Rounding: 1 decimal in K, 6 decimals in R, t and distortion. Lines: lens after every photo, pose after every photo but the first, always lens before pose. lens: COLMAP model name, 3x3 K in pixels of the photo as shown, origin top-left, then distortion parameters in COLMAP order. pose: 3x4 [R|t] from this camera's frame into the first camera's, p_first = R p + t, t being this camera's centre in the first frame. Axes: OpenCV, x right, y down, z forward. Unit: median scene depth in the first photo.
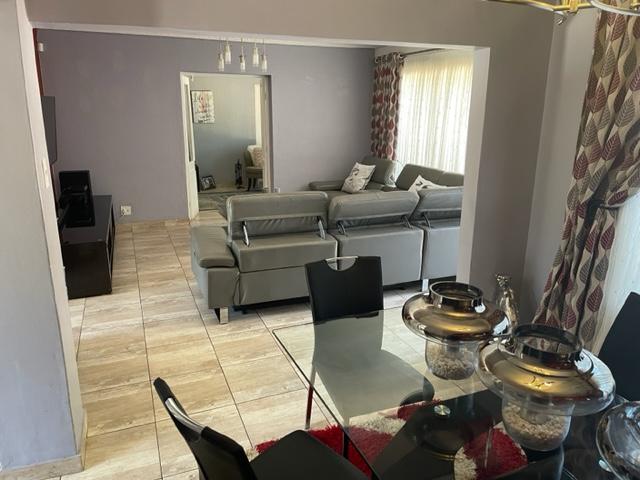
lens RADIAL K [[485.9, 0, 319.2], [0, 485.9, 241.2], [0, 0, 1]] dist [0.014249, -0.029632]
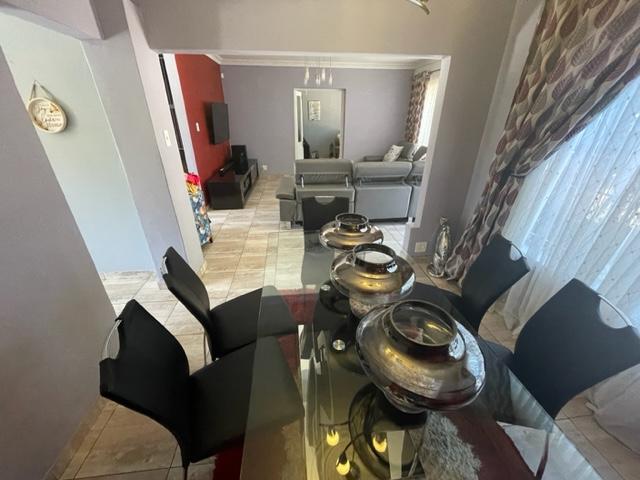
lens RADIAL K [[257.1, 0, 318.6], [0, 257.1, 240.5], [0, 0, 1]] dist [-0.001978, 0.000336]
pose [[0.960281, 0.119346, -0.252223, 0.182529], [-0.069423, 0.977679, 0.198302, 0.004705], [0.270260, -0.172916, 0.947132, 0.072614]]
